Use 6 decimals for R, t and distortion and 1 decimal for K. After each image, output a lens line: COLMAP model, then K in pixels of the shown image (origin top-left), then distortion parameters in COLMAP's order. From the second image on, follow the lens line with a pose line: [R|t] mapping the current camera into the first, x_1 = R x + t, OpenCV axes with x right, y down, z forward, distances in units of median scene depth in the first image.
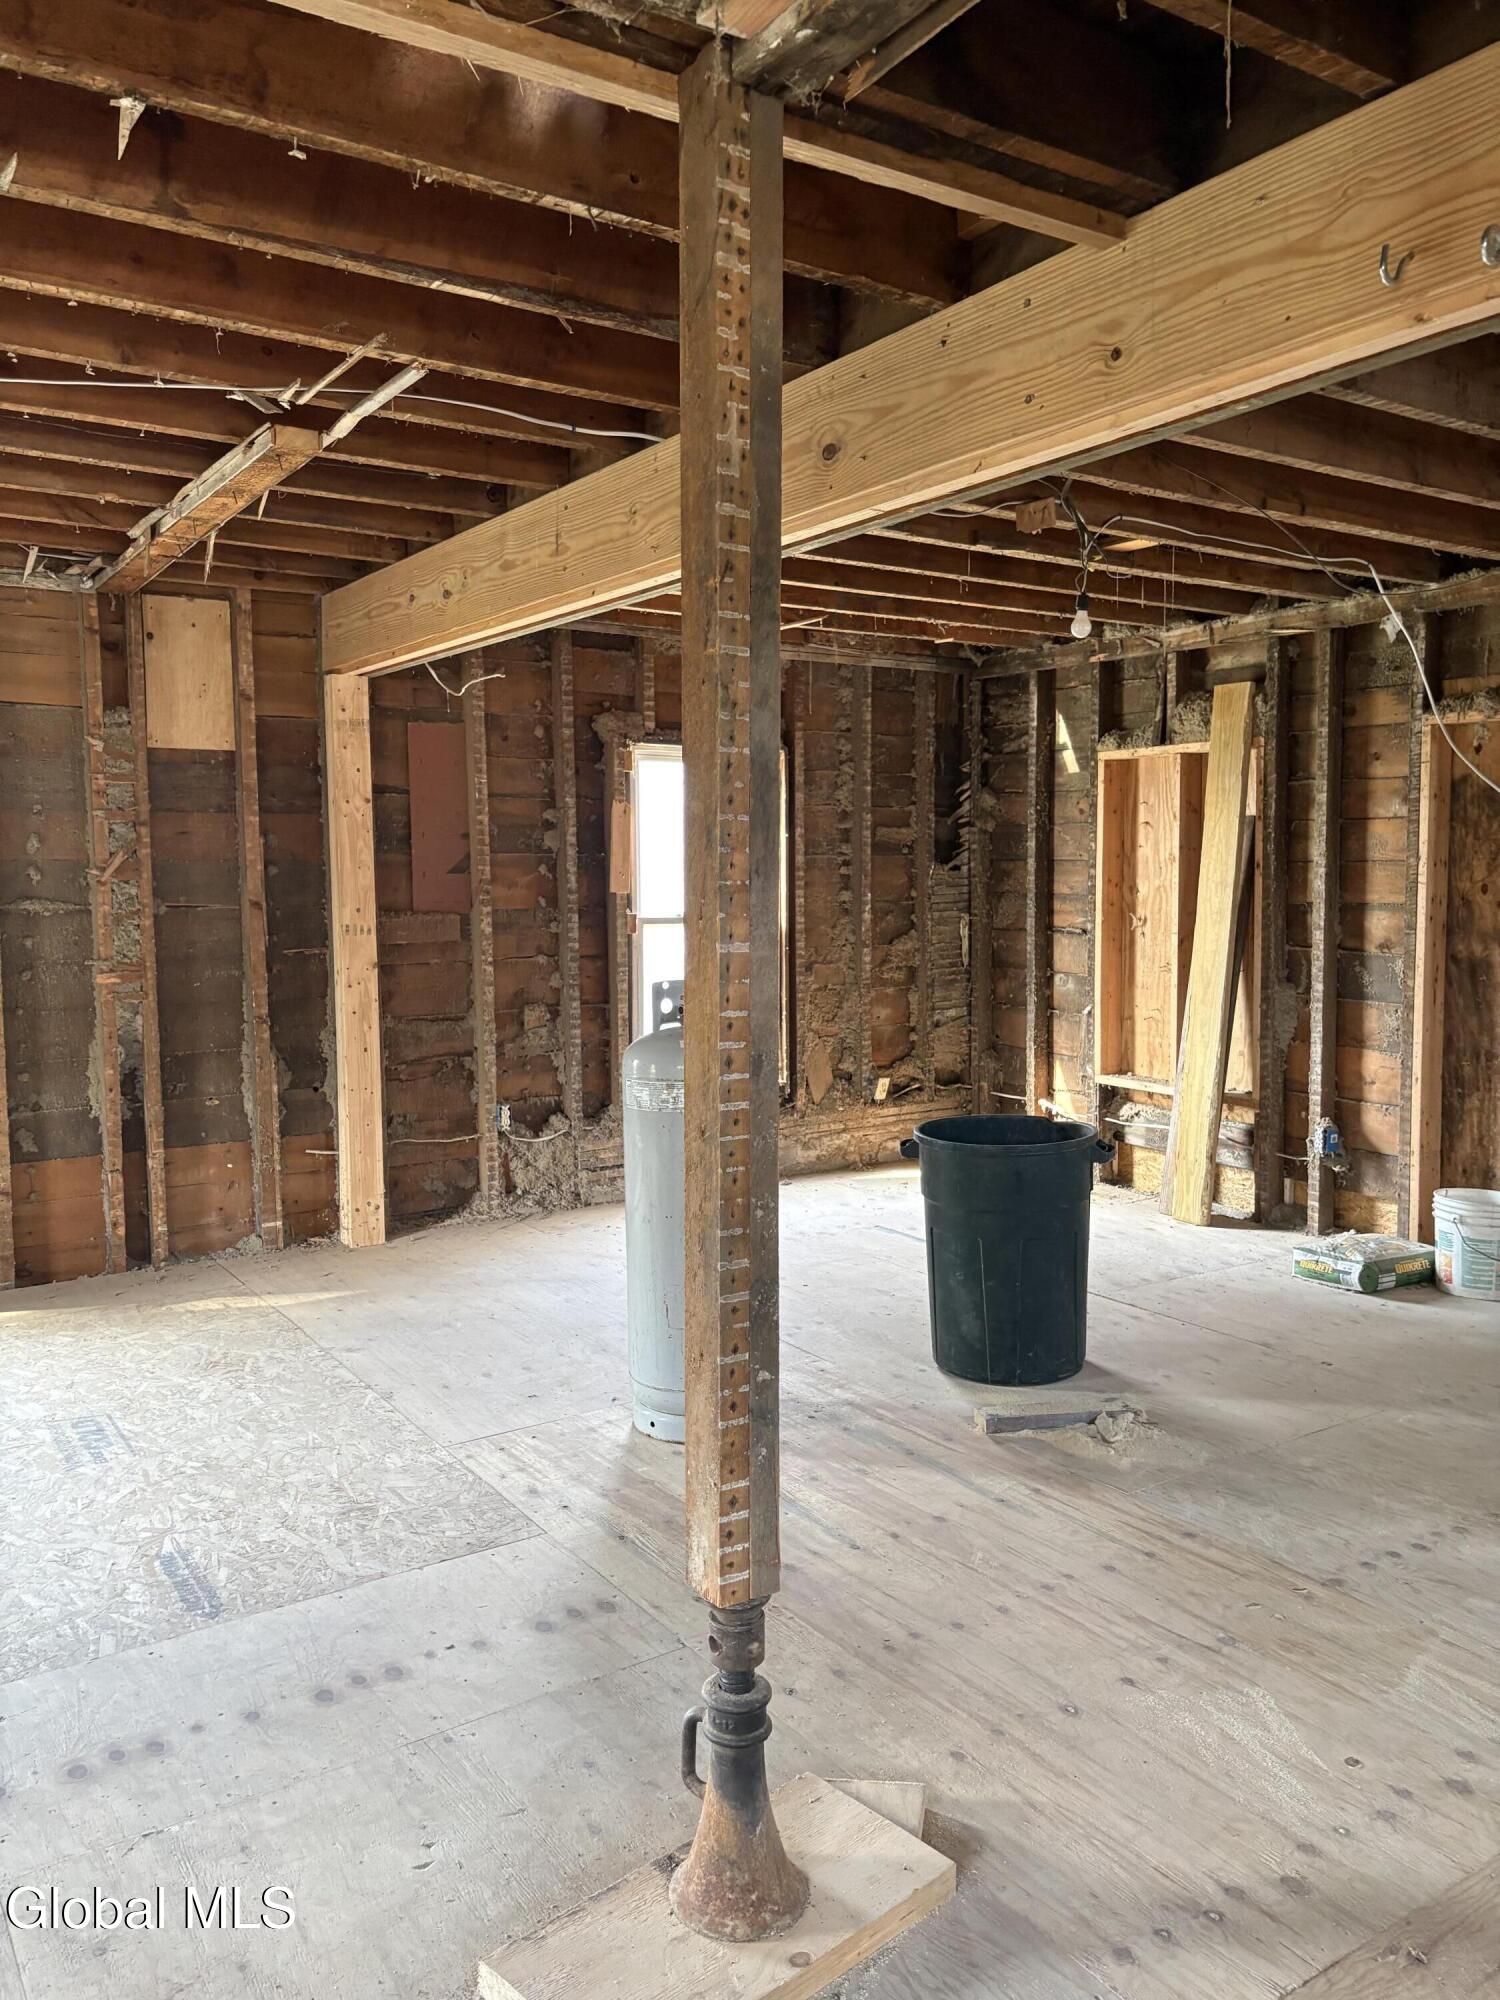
lens RADIAL K [[1513.5, 0, 745.0], [0, 1513.5, 993.1], [0, 0, 1]] dist [0.059854, -0.047118]
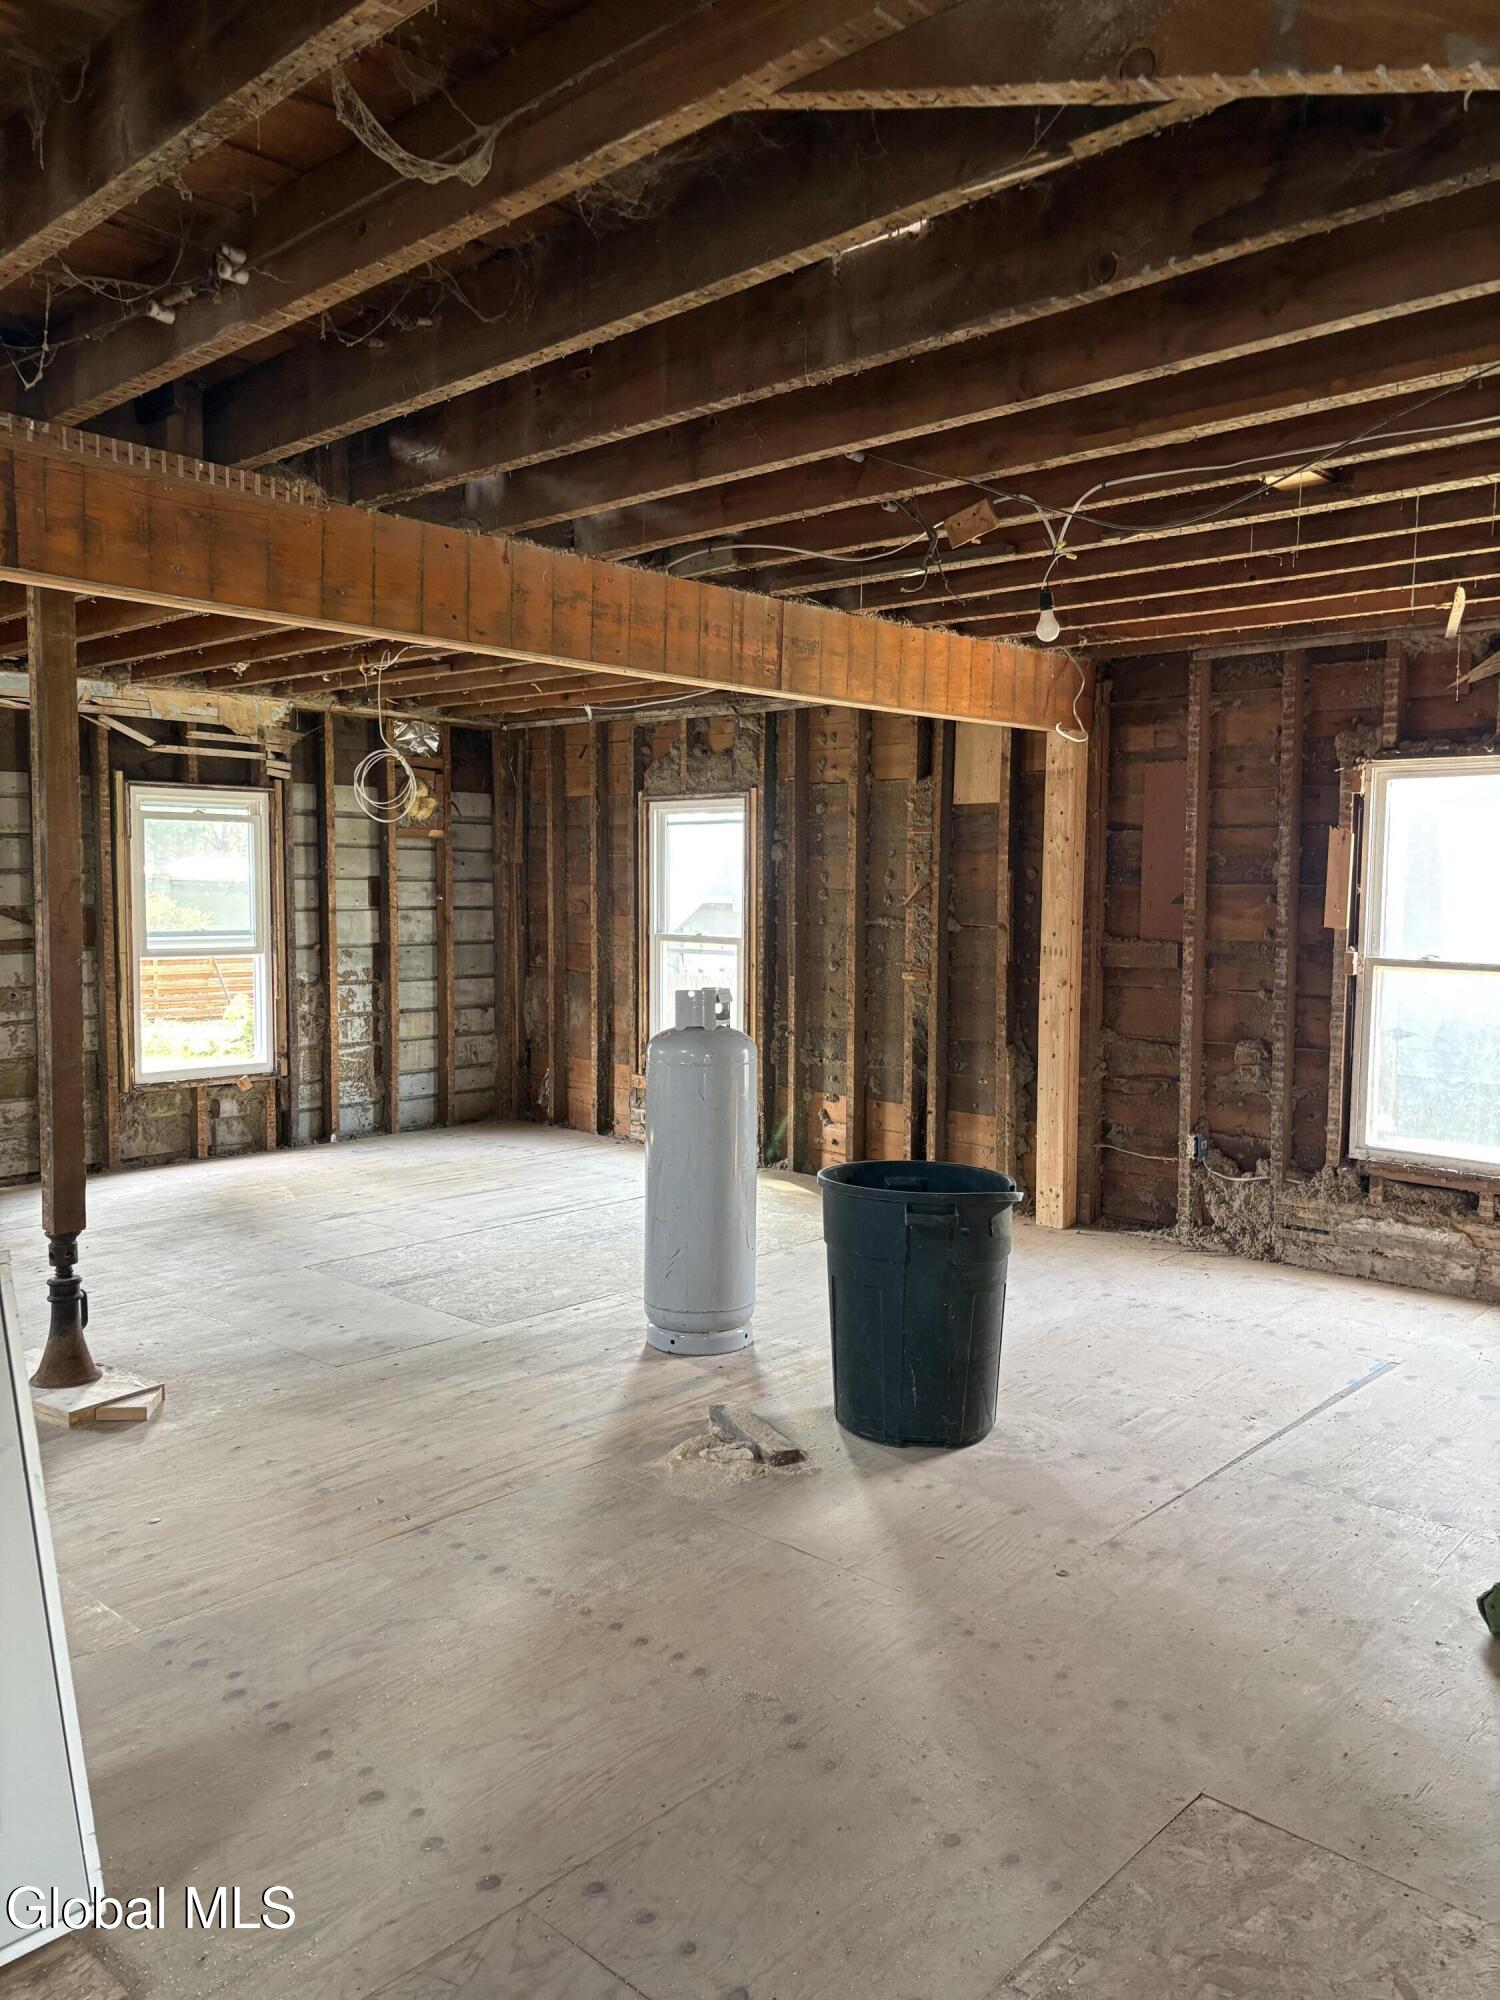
lens RADIAL K [[1513.5, 0, 745.0], [0, 1513.5, 993.1], [0, 0, 1]] dist [0.059854, -0.047118]
pose [[0.232546, 0.072713, -0.969864, 1.087152], [-0.093177, 0.994280, 0.052203, -0.064841], [0.968112, 0.078230, 0.237991, 0.676151]]
